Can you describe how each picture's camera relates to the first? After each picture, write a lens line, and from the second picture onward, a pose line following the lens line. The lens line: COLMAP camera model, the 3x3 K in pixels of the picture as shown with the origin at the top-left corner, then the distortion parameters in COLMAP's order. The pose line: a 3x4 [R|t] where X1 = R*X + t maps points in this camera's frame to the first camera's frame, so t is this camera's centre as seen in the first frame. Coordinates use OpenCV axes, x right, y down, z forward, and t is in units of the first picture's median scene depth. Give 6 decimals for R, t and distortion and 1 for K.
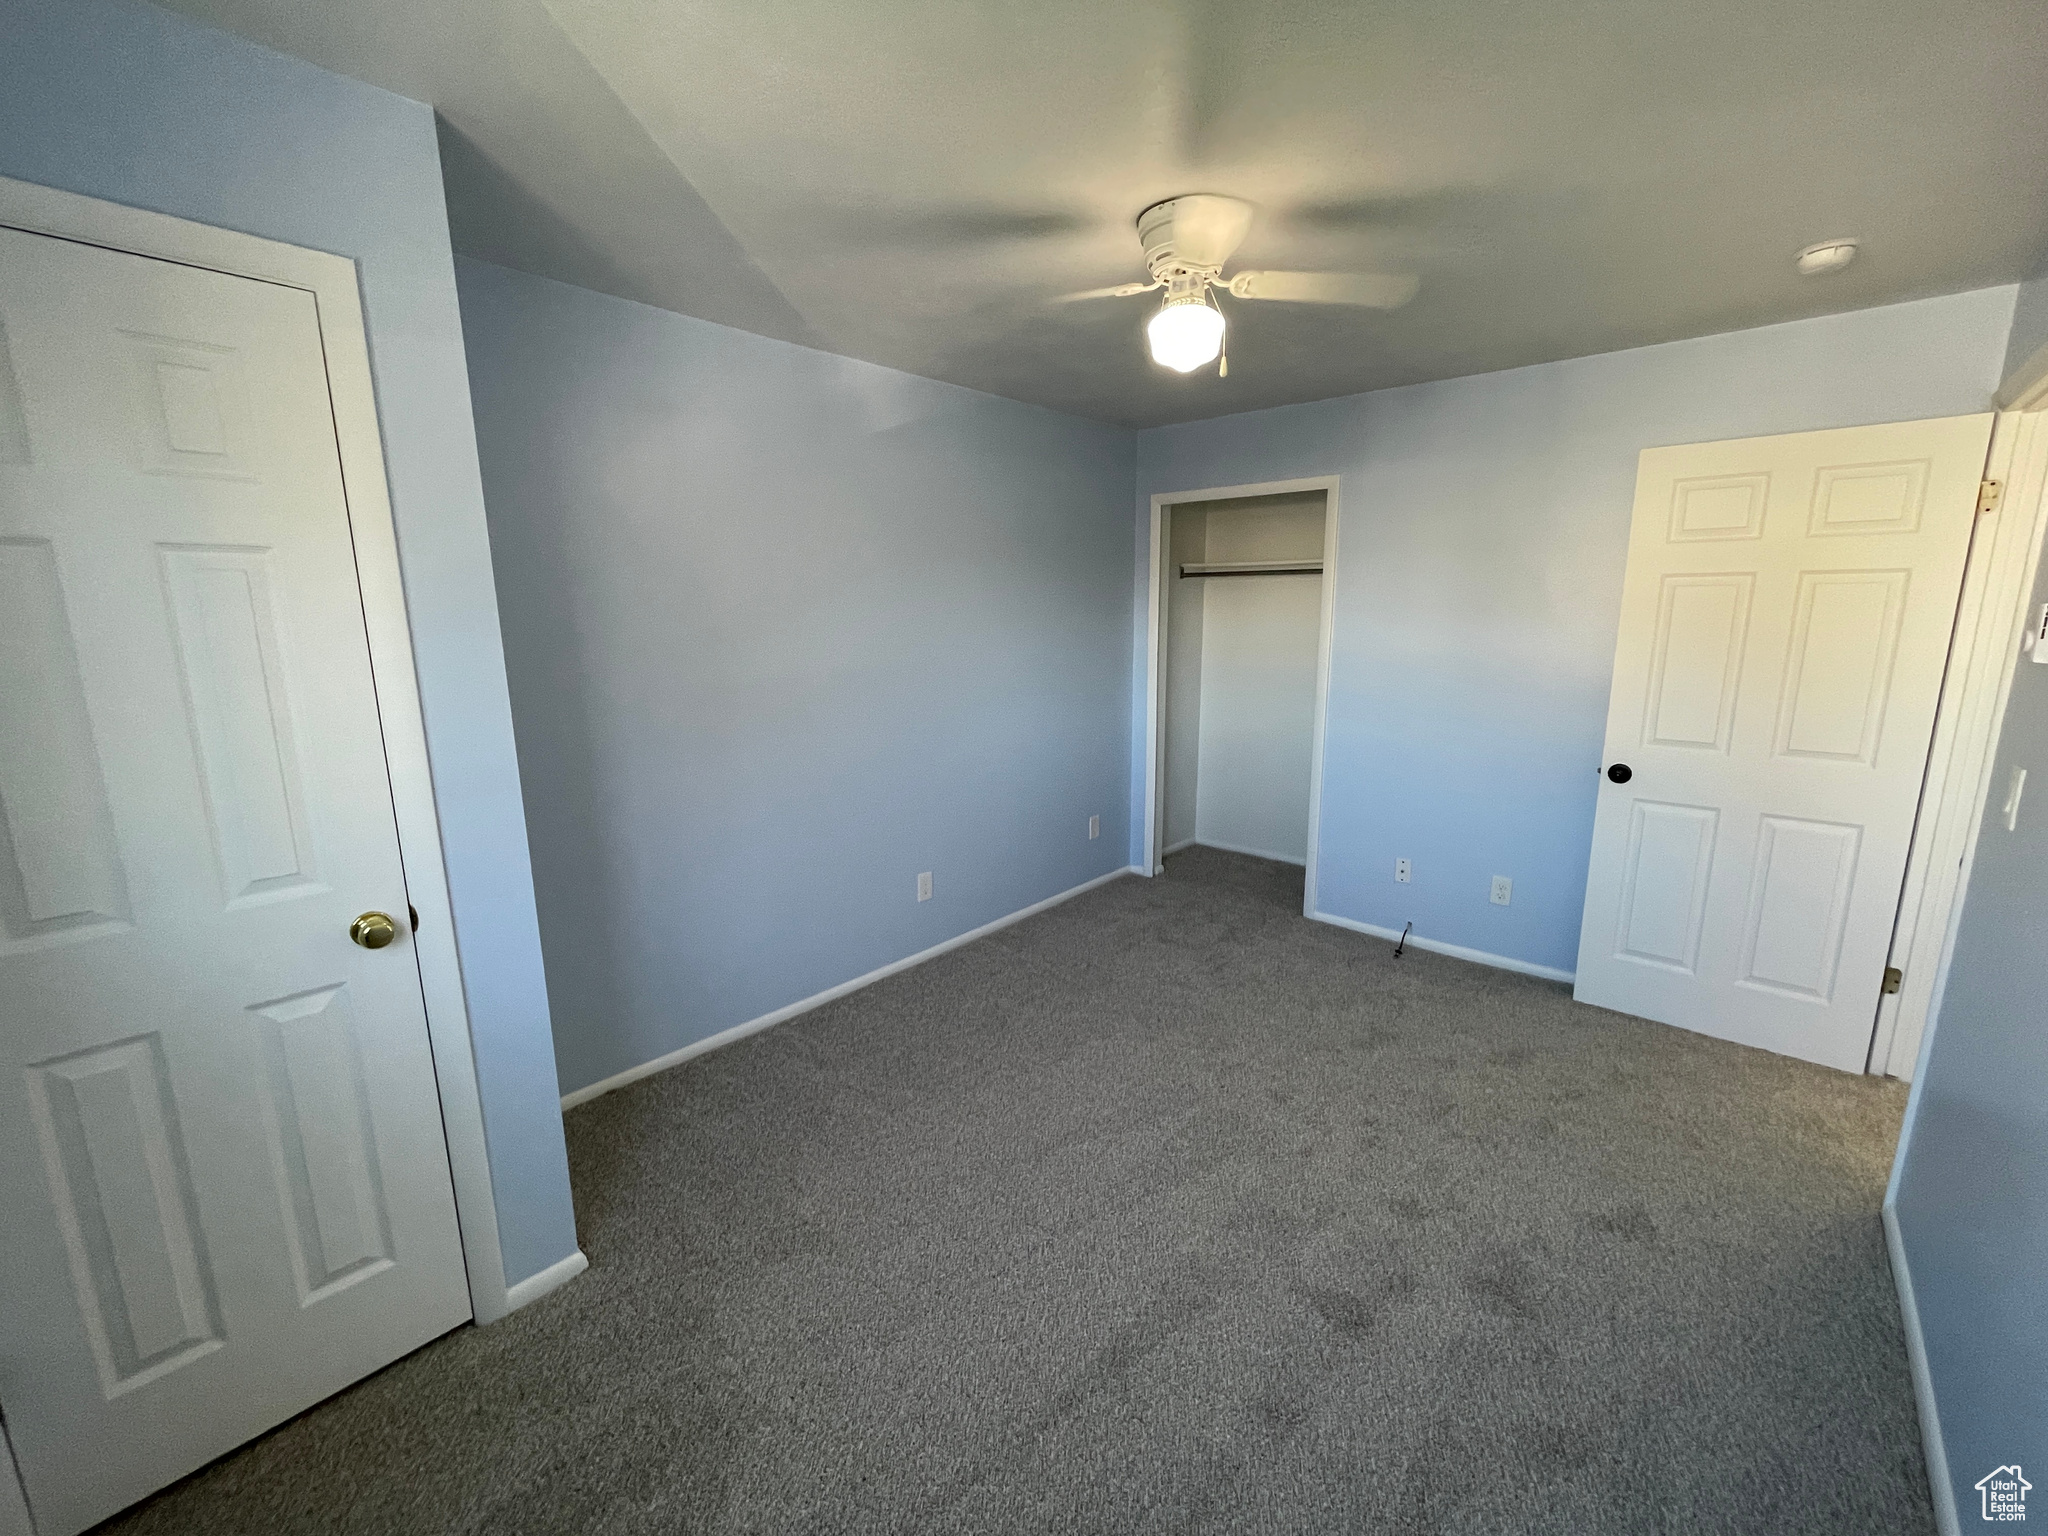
lens RADIAL K [[831.4, 0, 1027.9], [0, 831.4, 759.4], [0, 0, 1]] dist [-0.001362, 0.000711]
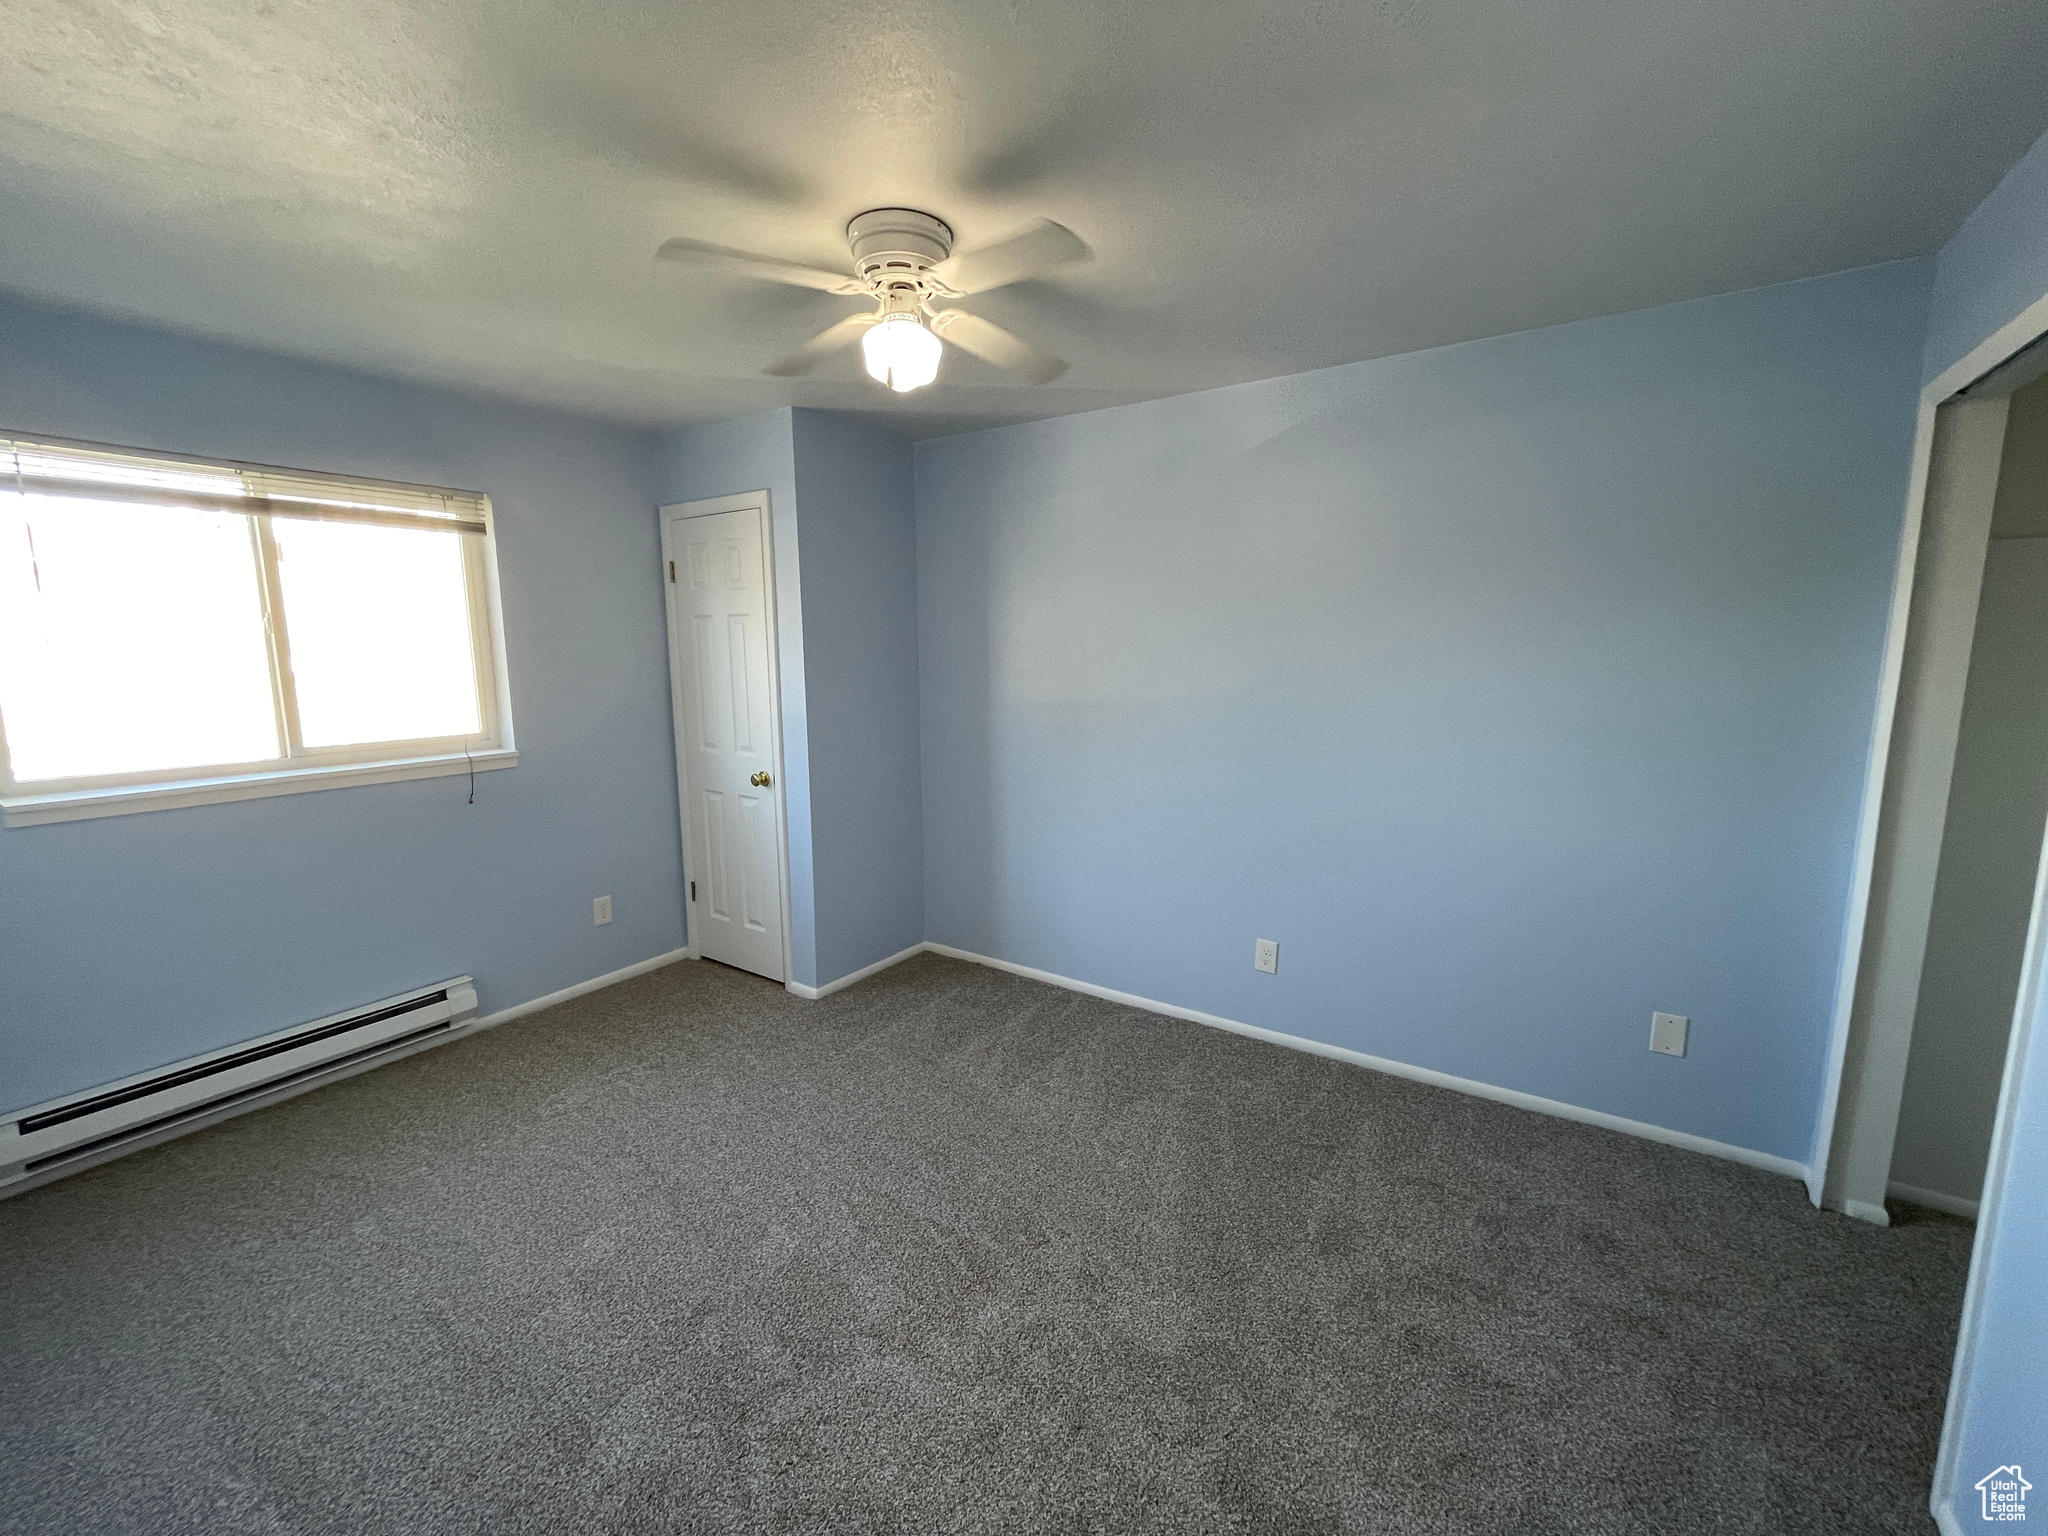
lens RADIAL K [[831.4, 0, 1031.5], [0, 831.4, 762.5], [0, 0, 1]] dist [-0.001362, 0.000711]
pose [[0.133835, 0.144573, -0.980401, 0.796316], [-0.179475, 0.976478, 0.119495, -0.125479], [0.974616, 0.159965, 0.156634, 0.703089]]
